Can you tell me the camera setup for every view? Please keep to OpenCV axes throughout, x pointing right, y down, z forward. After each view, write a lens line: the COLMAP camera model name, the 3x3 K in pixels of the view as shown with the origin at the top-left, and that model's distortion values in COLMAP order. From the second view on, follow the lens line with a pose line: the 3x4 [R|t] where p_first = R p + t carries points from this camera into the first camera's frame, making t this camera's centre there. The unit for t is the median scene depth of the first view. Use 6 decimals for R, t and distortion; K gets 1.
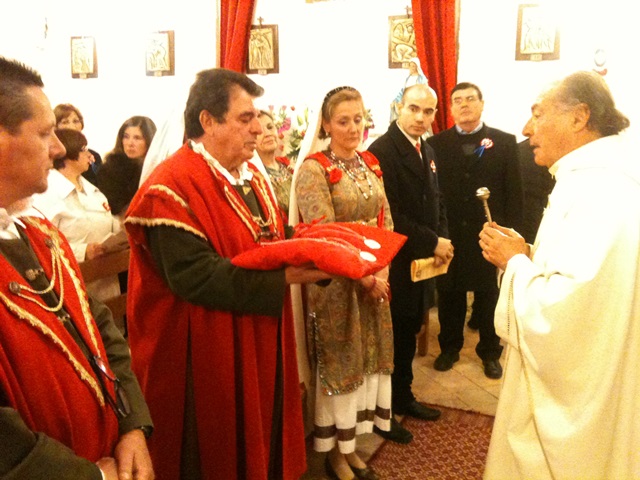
lens RADIAL K [[668.2, 0, 320.0], [0, 668.2, 240.0], [0, 0, 1]] dist [0.099460, -0.268221]
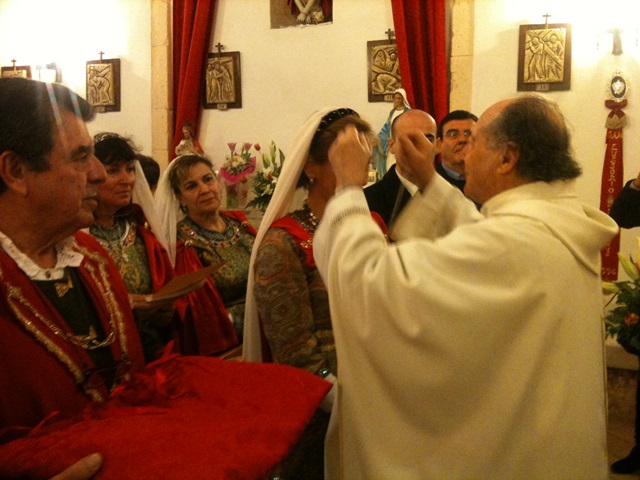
lens RADIAL K [[687.6, 0, 321.1], [0, 687.6, 224.2], [0, 0, 1]] dist [0.125636, -0.415222]
pose [[0.998938, -0.009694, 0.045044, -0.000369], [0.013498, 0.996296, -0.084928, -0.024584], [-0.044053, 0.085446, 0.995368, 0.137875]]
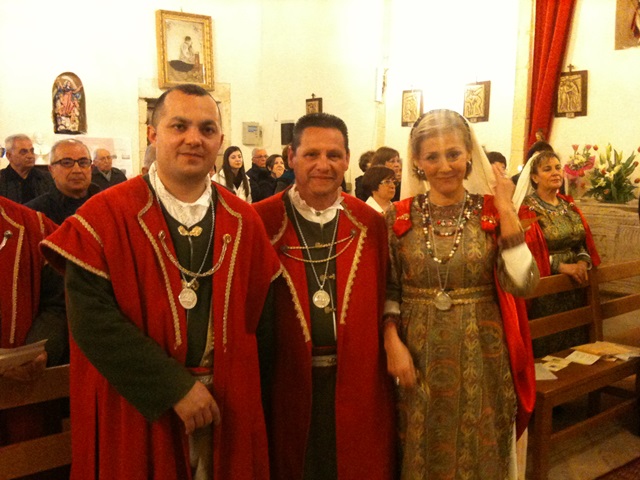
lens RADIAL K [[687.6, 0, 321.1], [0, 687.6, 224.2], [0, 0, 1]] dist [0.125636, -0.415222]
pose [[0.890652, 0.039235, -0.452991, 0.073057], [-0.079913, 0.994270, -0.071005, 0.032584], [0.447609, 0.099440, 0.888683, -0.140410]]
